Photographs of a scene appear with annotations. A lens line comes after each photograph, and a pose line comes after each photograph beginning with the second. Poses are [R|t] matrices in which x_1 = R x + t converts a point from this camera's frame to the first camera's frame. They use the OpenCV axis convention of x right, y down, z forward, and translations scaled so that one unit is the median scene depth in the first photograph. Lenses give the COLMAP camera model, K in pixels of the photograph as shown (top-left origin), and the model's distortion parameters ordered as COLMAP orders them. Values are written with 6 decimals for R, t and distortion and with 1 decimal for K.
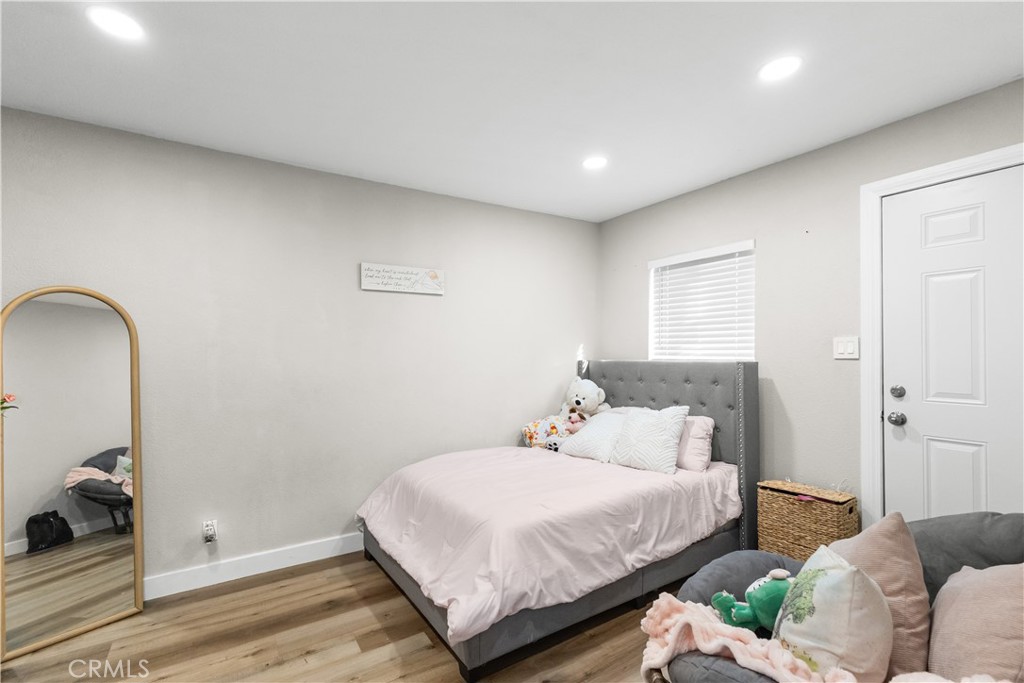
lens RADIAL K [[443.2, 0, 504.7], [0, 443.2, 353.1], [0, 0, 1]] dist [0.012759, 0.000172]
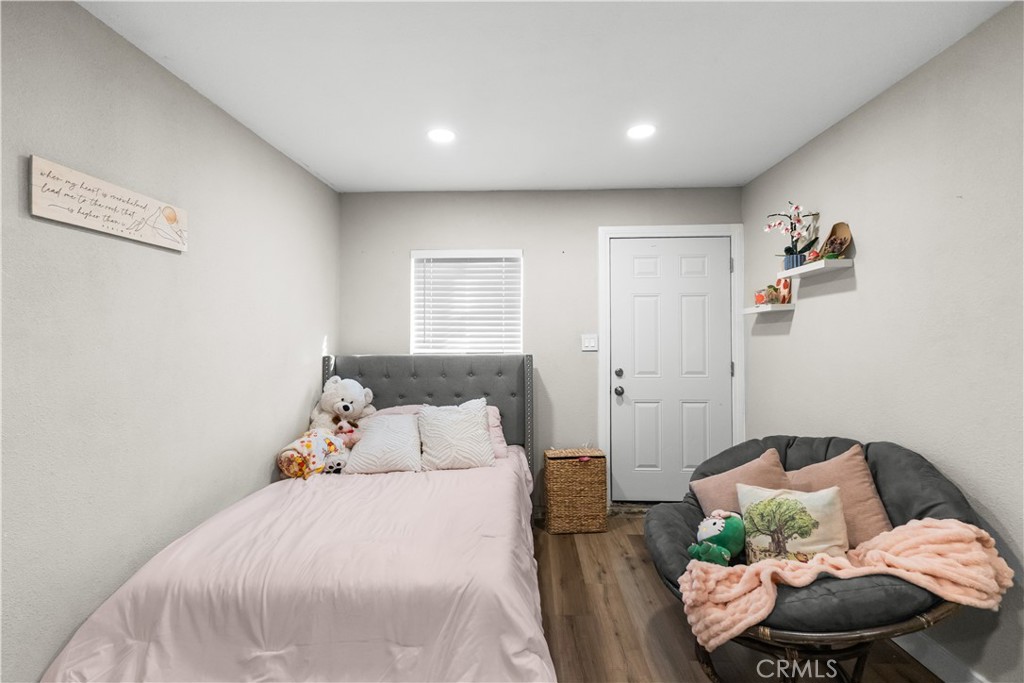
lens RADIAL K [[443.2, 0, 510.6], [0, 443.2, 339.7], [0, 0, 1]] dist [0.012759, 0.000172]
pose [[0.585886, -0.000174, 0.810393, -0.374600], [0.002041, 0.999997, -0.001261, -0.015109], [-0.810391, 0.002392, 0.585885, 0.315432]]
